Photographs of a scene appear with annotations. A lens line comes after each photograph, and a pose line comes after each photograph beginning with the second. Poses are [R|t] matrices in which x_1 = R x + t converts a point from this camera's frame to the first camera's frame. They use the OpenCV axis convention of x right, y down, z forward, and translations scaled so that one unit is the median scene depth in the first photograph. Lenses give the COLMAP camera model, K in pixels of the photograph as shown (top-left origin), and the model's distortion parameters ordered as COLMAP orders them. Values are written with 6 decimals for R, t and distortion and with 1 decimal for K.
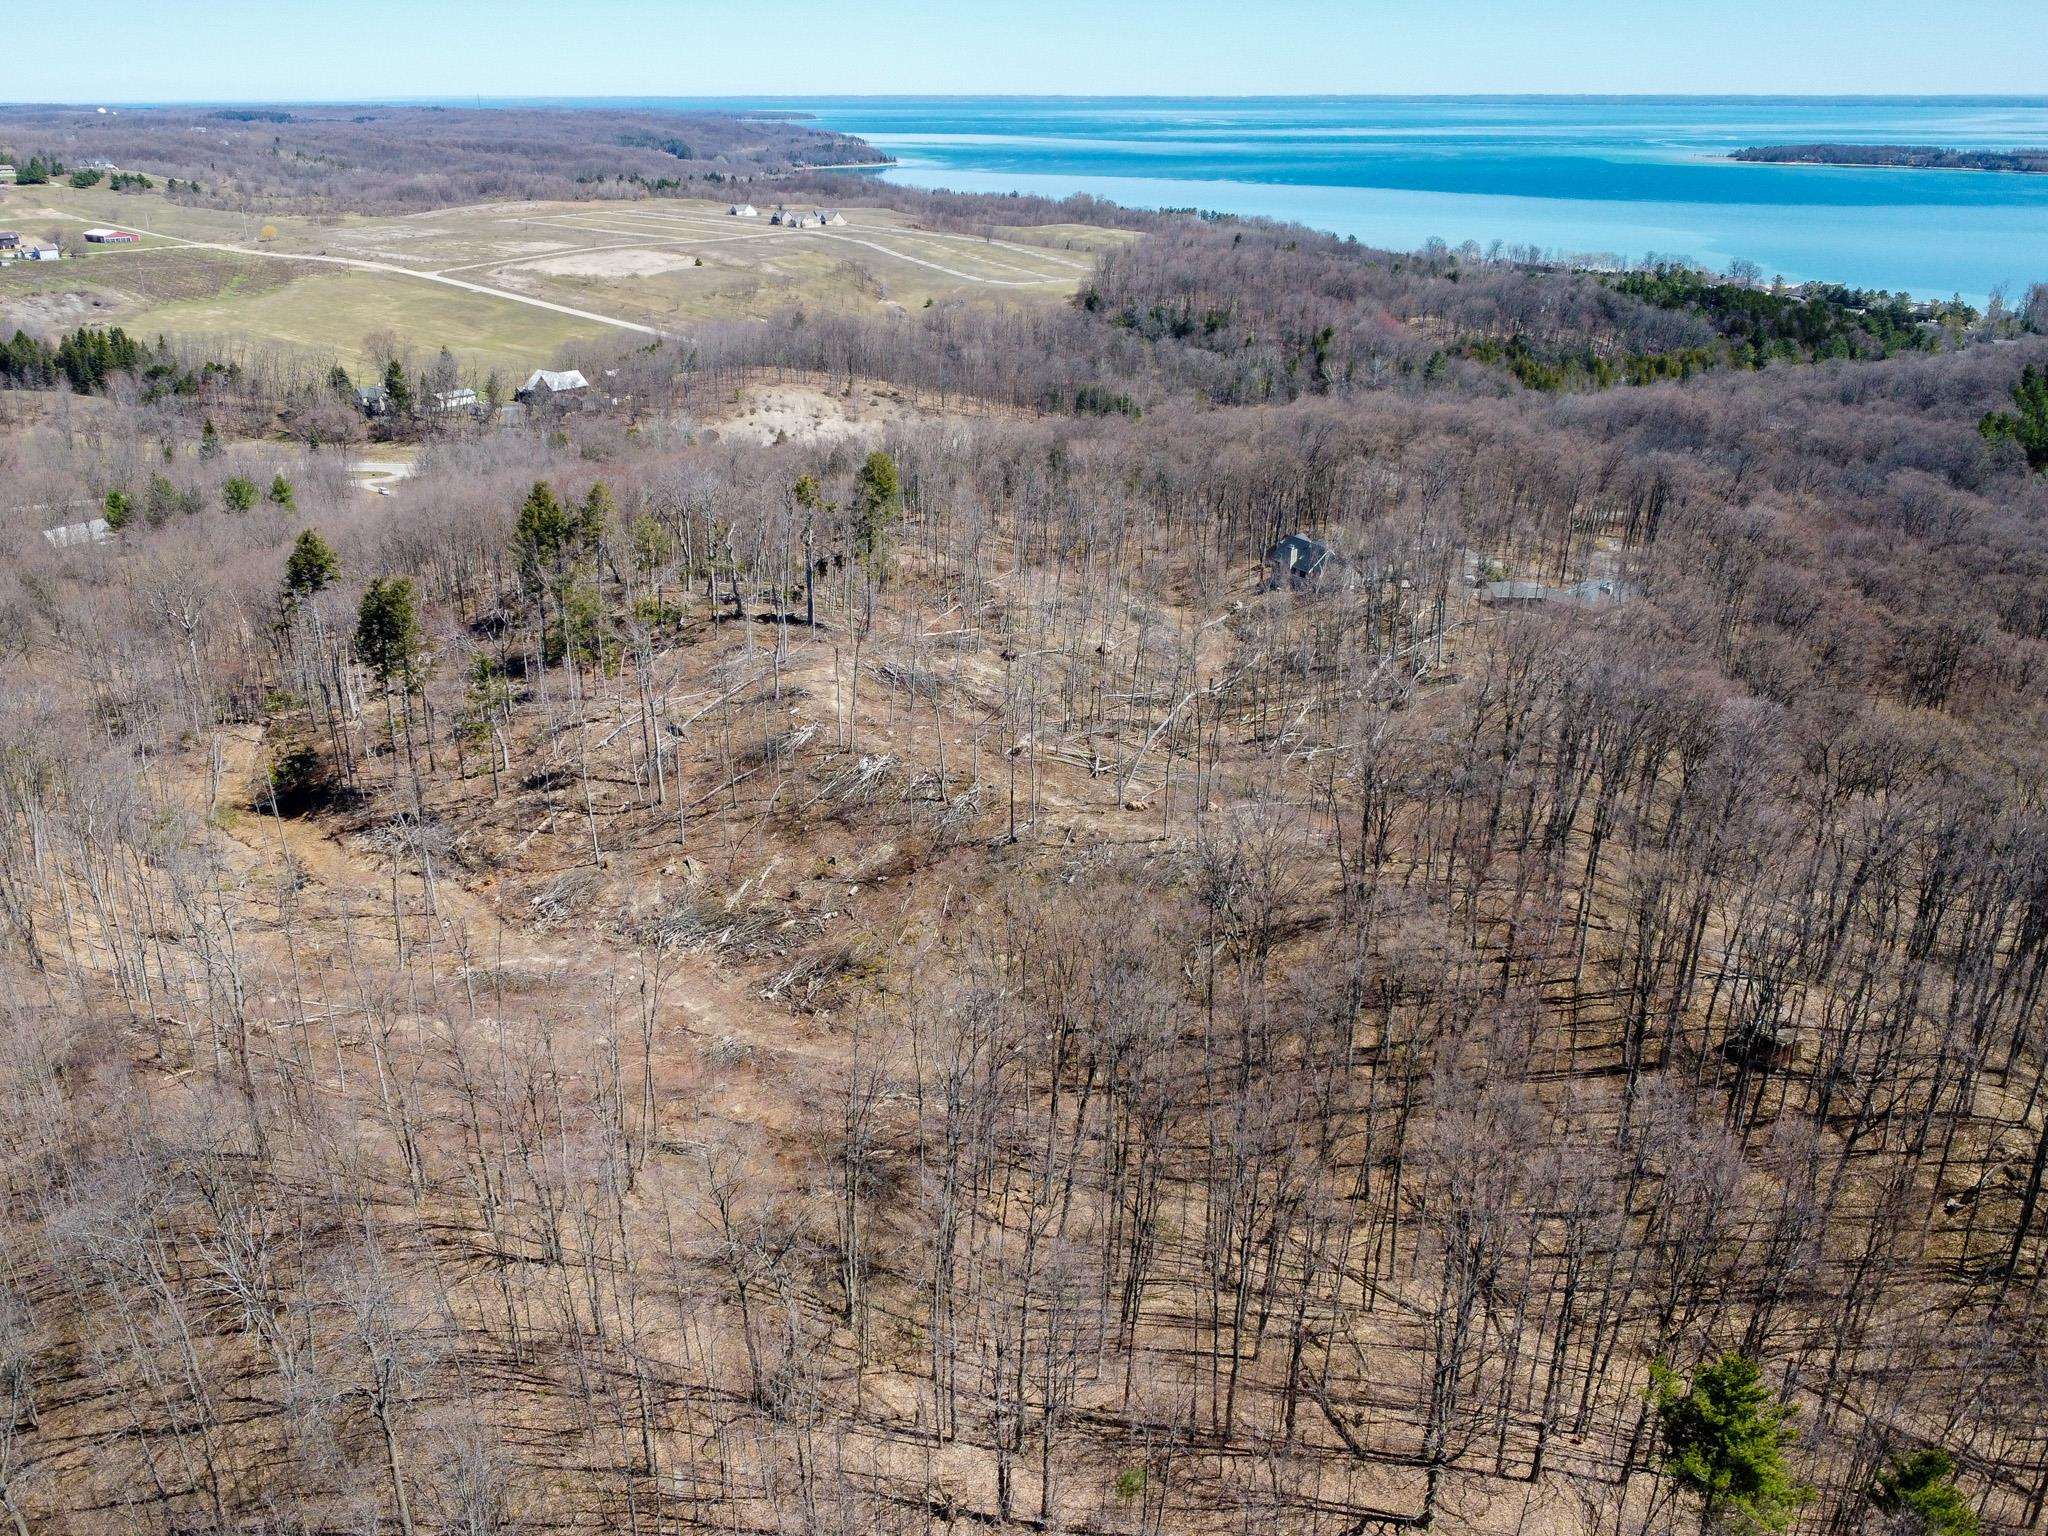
lens RADIAL K [[1619.5, 0, 993.0], [0, 1619.5, 755.2], [0, 0, 1]] dist [0.005174, -0.007115]
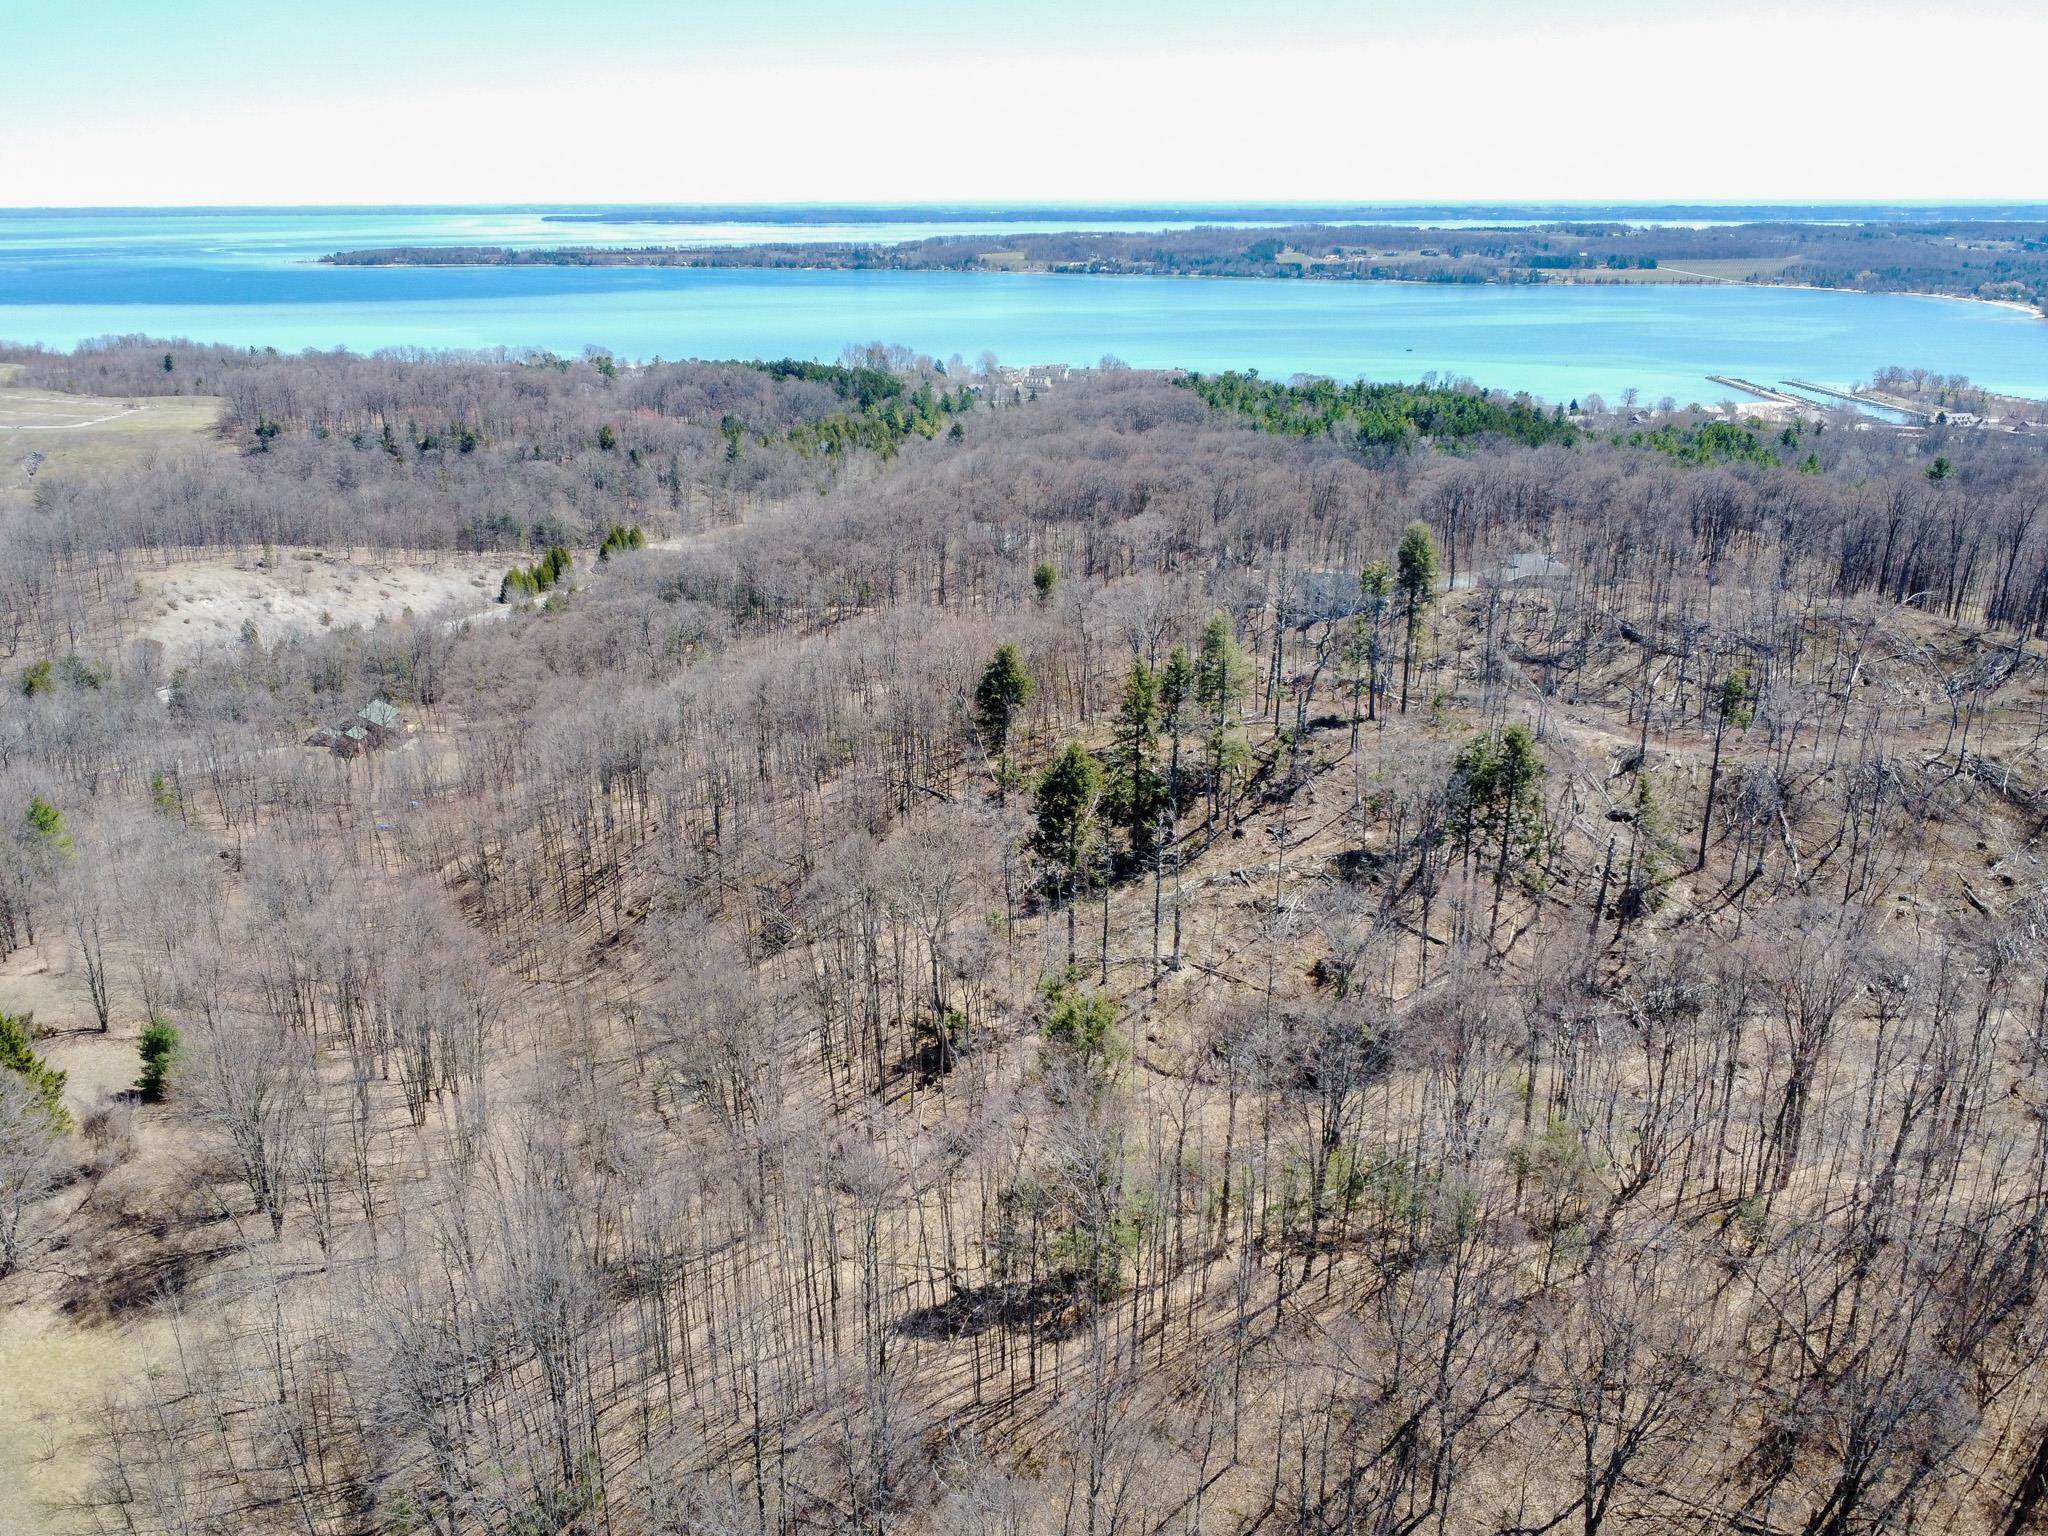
lens RADIAL K [[1599.2, 0, 1008.8], [0, 1599.2, 759.5], [0, 0, 1]] dist [0.001785, -0.005015]
pose [[0.660455, -0.252505, 0.707135, -0.258619], [0.290072, 0.954449, 0.069893, -0.051657], [-0.692573, 0.158958, 0.703616, 0.141363]]
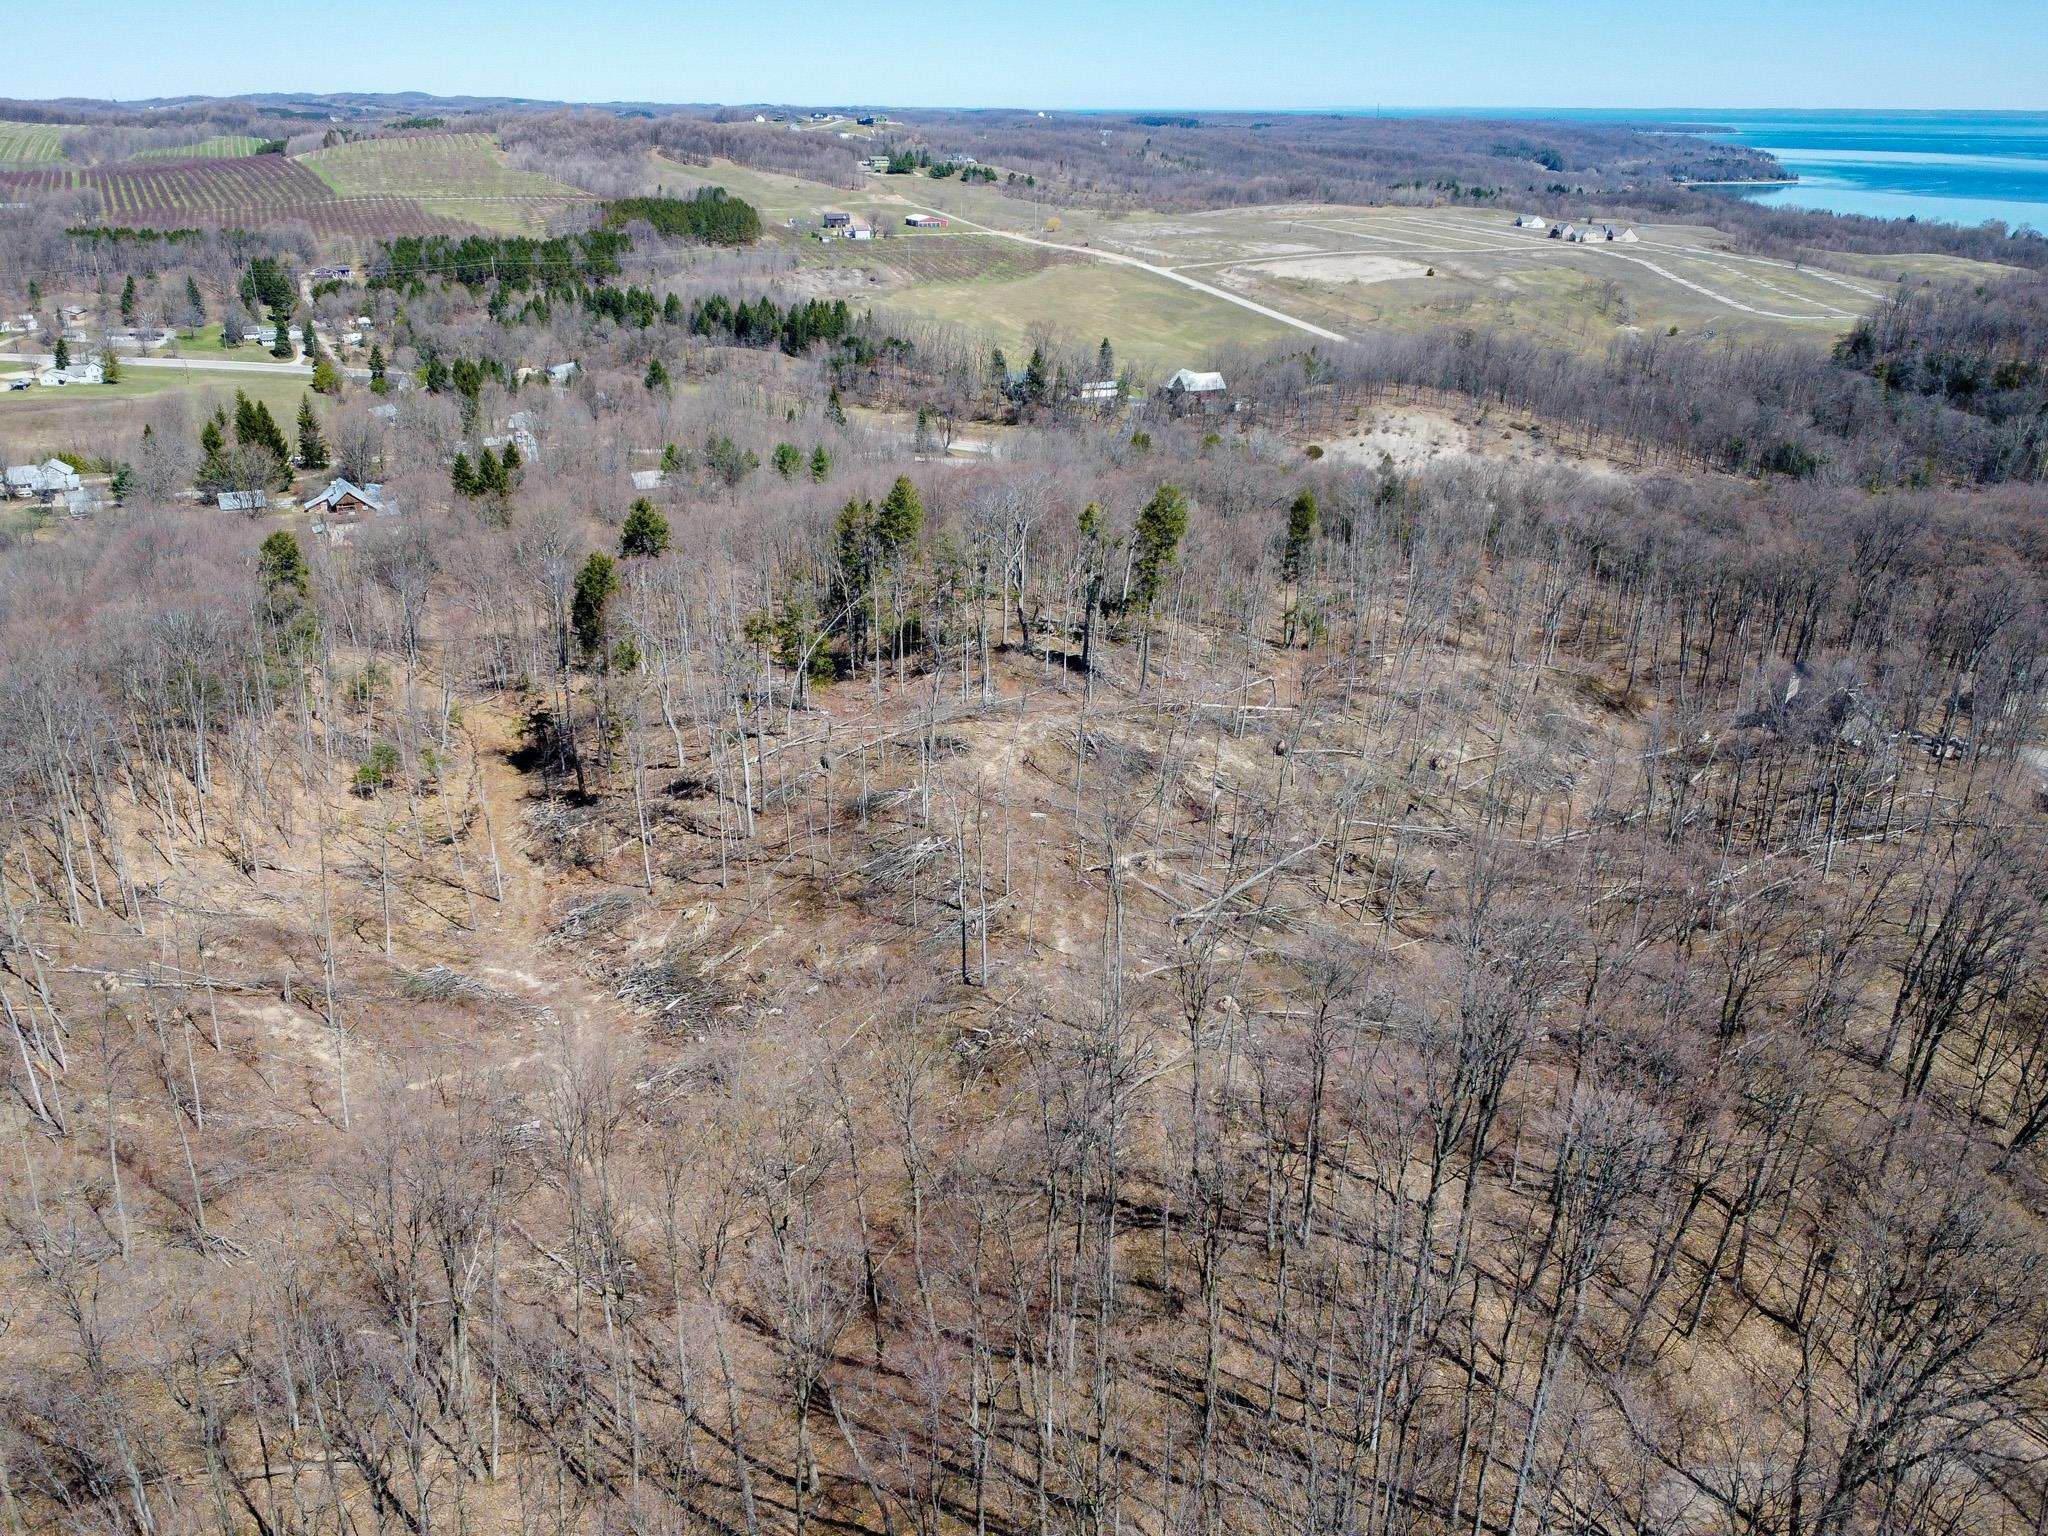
lens RADIAL K [[1599.2, 0, 1008.8], [0, 1599.2, 759.5], [0, 0, 1]] dist [0.001785, -0.005015]
pose [[0.873315, 0.191048, -0.448131, 0.071496], [-0.190490, 0.980572, 0.046814, -0.018795], [0.448369, 0.044481, 0.892741, 0.058142]]
